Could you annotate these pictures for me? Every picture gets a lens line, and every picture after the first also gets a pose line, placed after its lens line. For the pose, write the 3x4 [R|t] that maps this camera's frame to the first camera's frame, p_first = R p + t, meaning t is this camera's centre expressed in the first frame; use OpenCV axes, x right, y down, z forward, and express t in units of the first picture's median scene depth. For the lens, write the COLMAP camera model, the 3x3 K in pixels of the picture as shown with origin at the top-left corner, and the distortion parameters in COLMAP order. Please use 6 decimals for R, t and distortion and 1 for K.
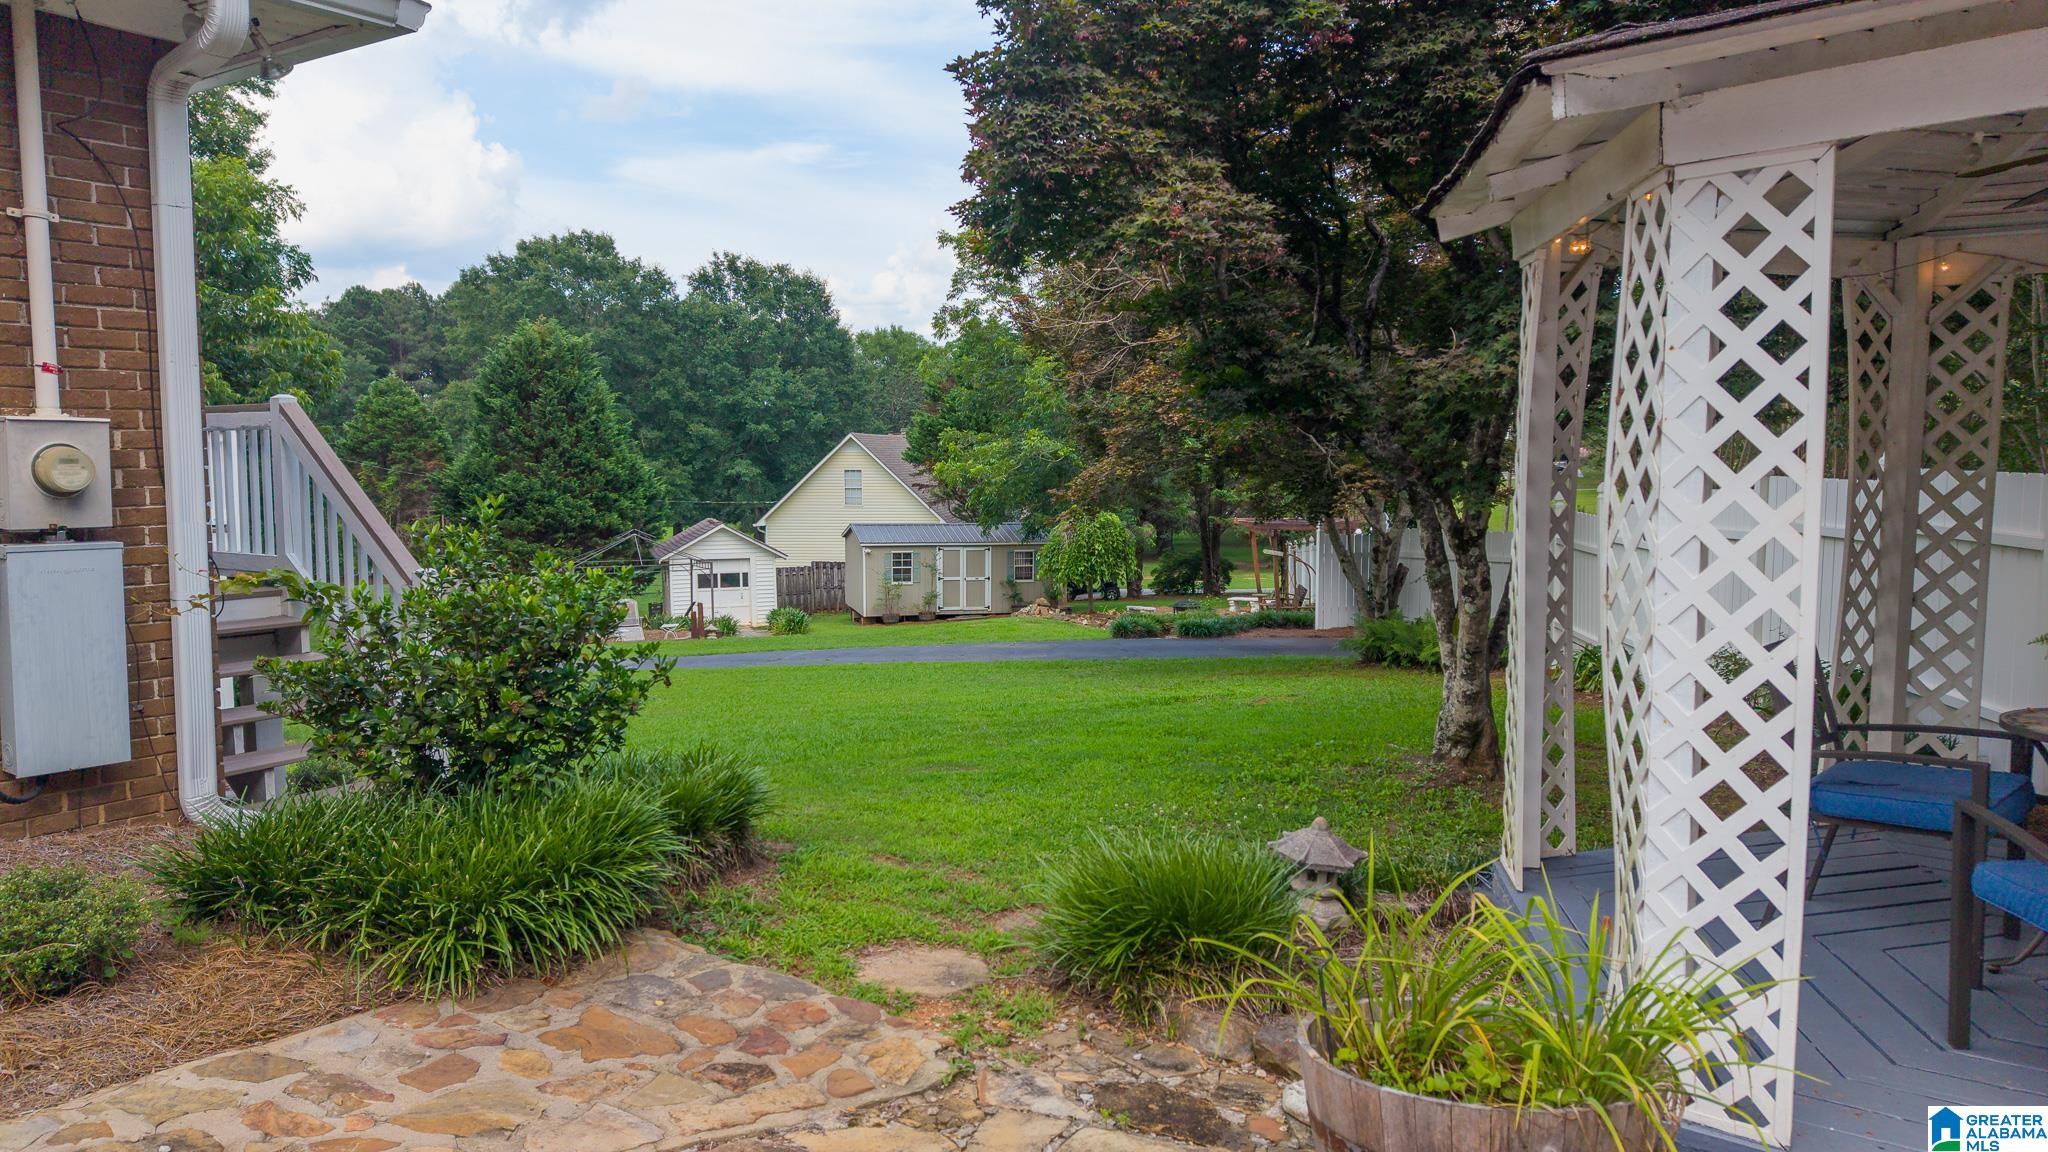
lens RADIAL K [[1360.5, 0, 1095.4], [0, 1360.5, 576.8], [0, 0, 1]] dist [0.020188, -0.002085]
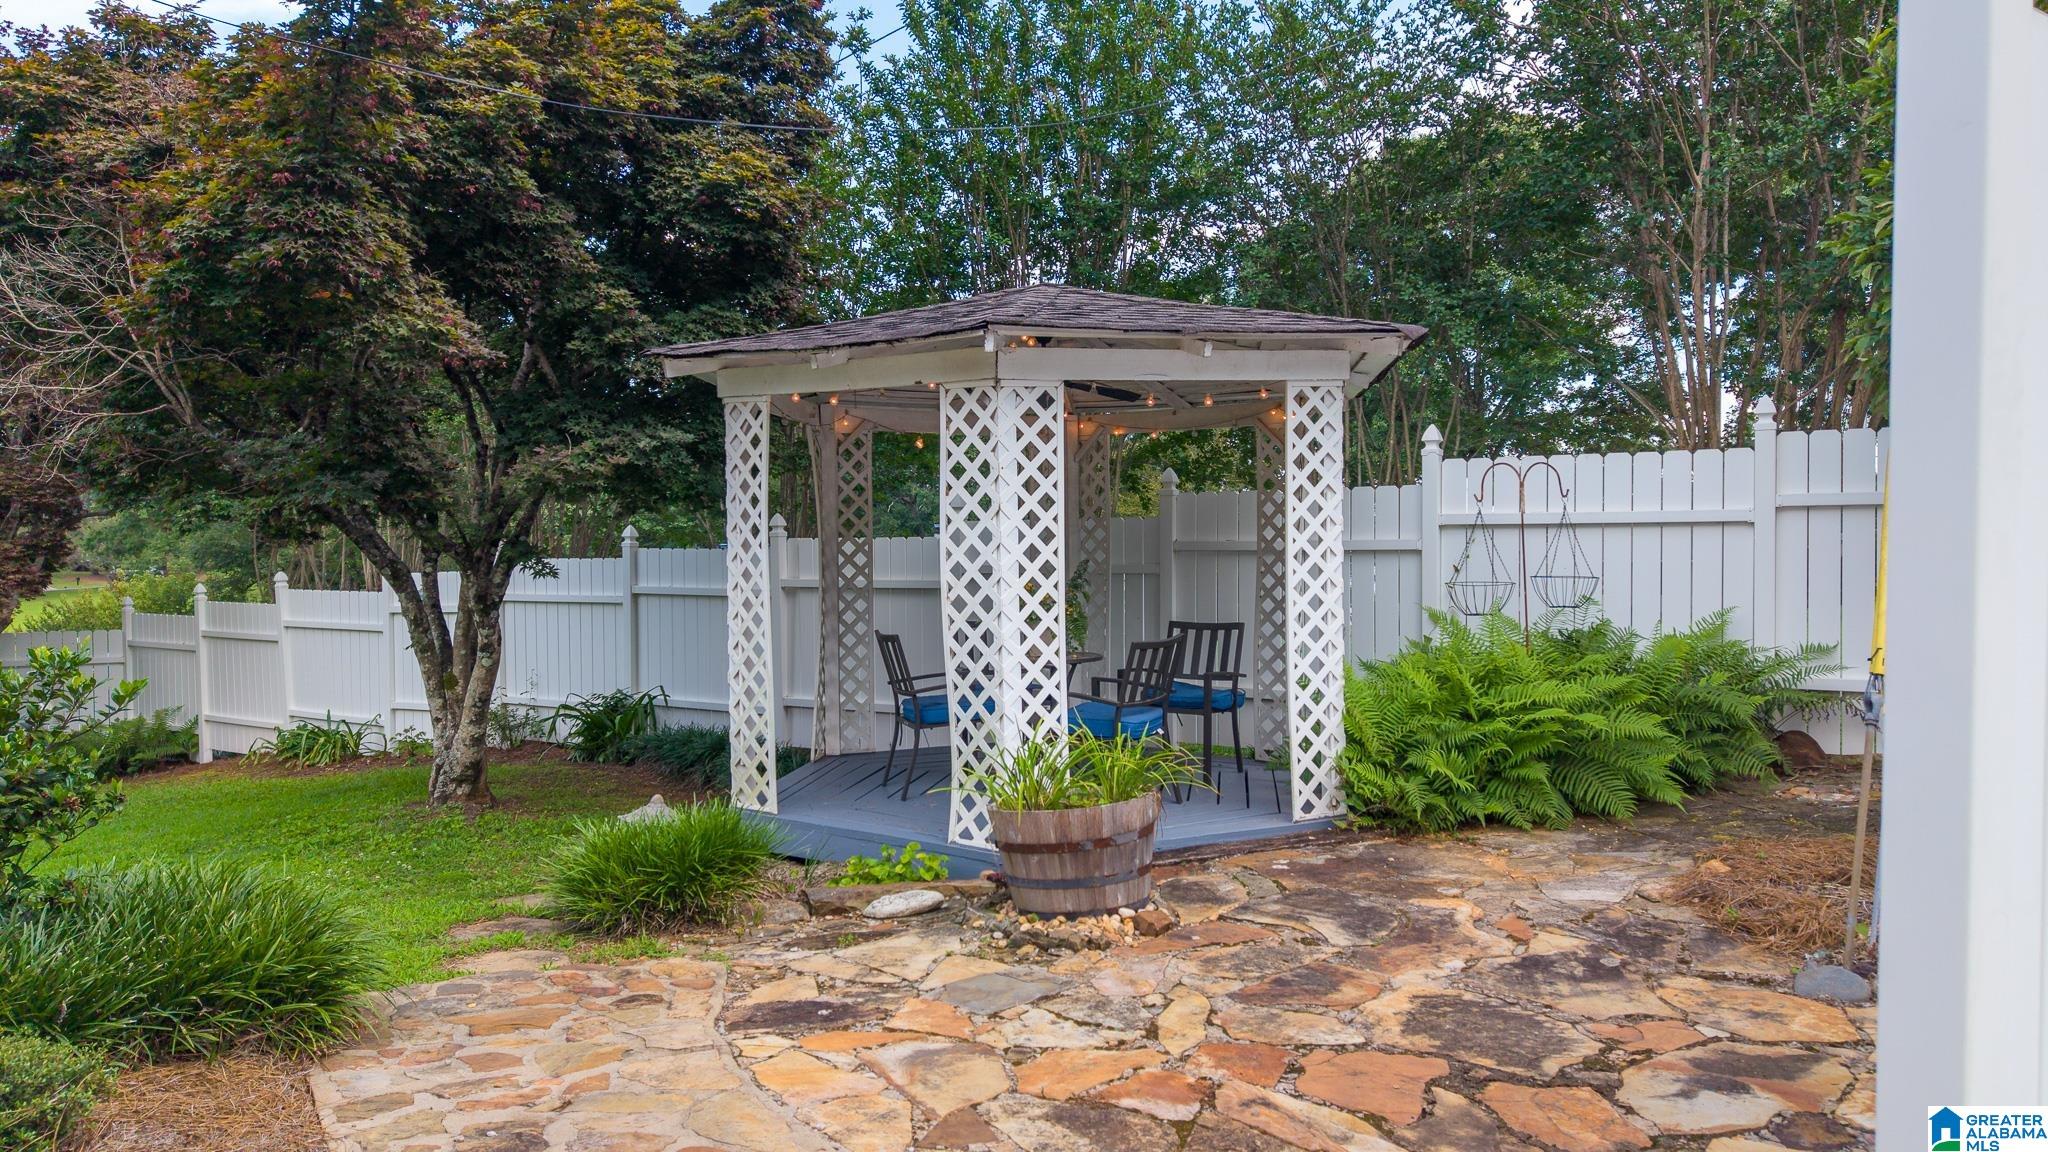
lens RADIAL K [[1378.3, 0, 1023.0], [0, 1378.3, 582.6], [0, 0, 1]] dist [0.043127, -0.021479]
pose [[0.437754, -0.025536, 0.898732, -1.235743], [0.090524, 0.995769, -0.015799, 0.031660], [-0.894526, 0.088273, 0.438214, 0.085468]]
